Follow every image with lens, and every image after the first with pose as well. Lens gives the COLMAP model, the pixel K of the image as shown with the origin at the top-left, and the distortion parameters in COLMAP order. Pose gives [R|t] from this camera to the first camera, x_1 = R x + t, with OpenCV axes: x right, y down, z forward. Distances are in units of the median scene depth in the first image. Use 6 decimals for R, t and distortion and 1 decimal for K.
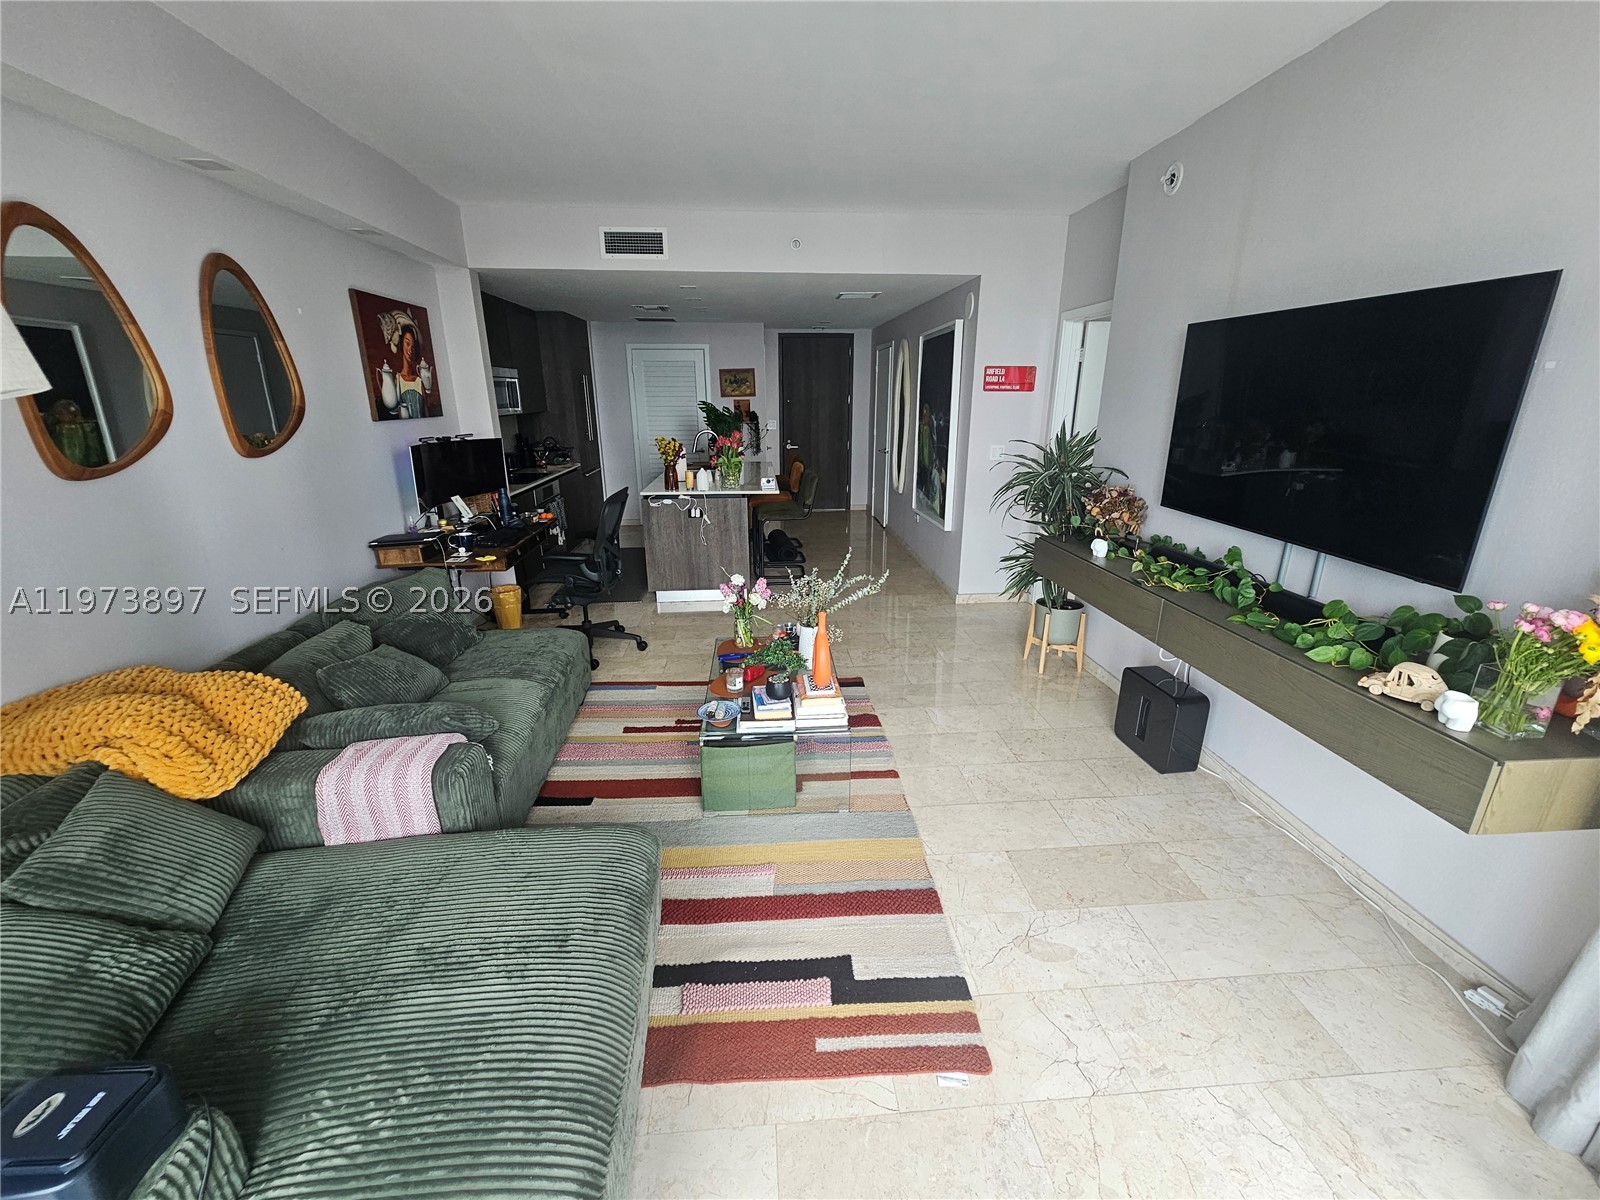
lens RADIAL K [[653.4, 0, 801.5], [0, 653.4, 603.4], [0, 0, 1]] dist [0.004158, 0.000373]
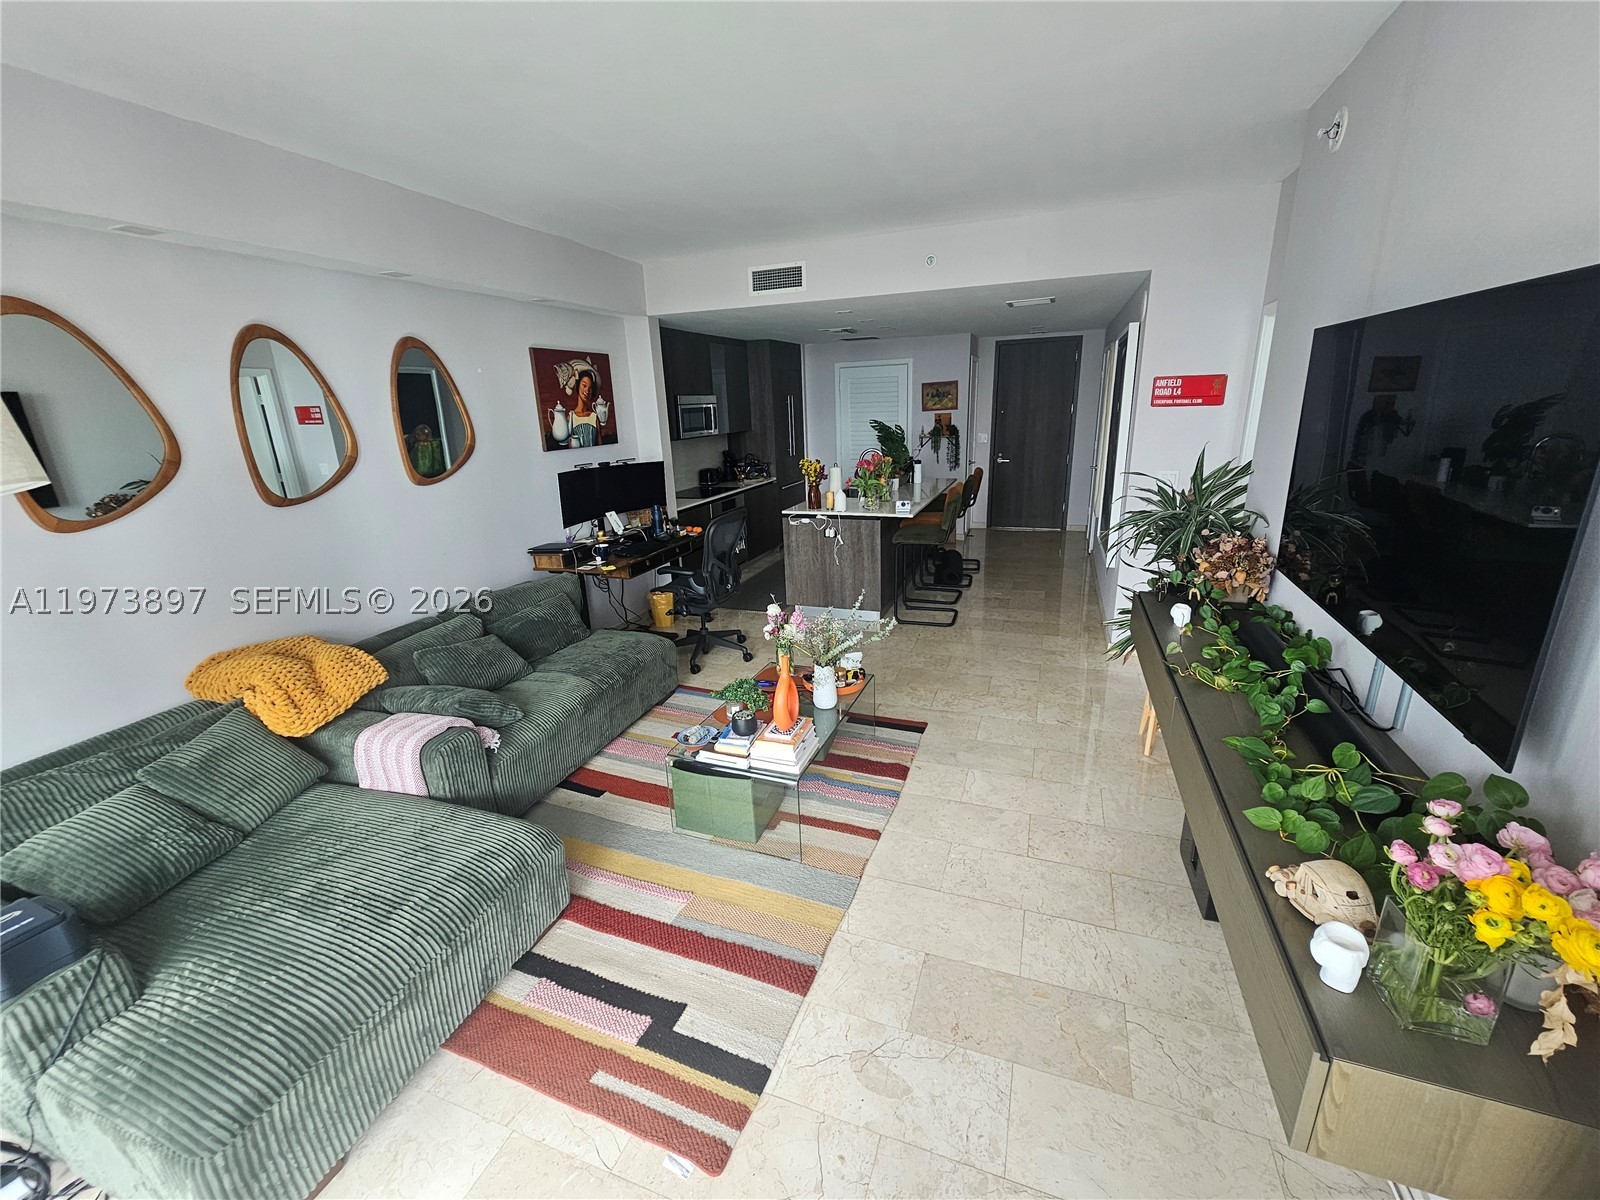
lens RADIAL K [[650.4, 0, 806.1], [0, 650.4, 605.2], [0, 0, 1]] dist [0.000896, 0.000233]
pose [[0.906732, 0.097581, -0.410263, 0.433881], [-0.097134, 0.995028, 0.021988, -0.083270], [0.410369, 0.019913, 0.911702, 0.110576]]
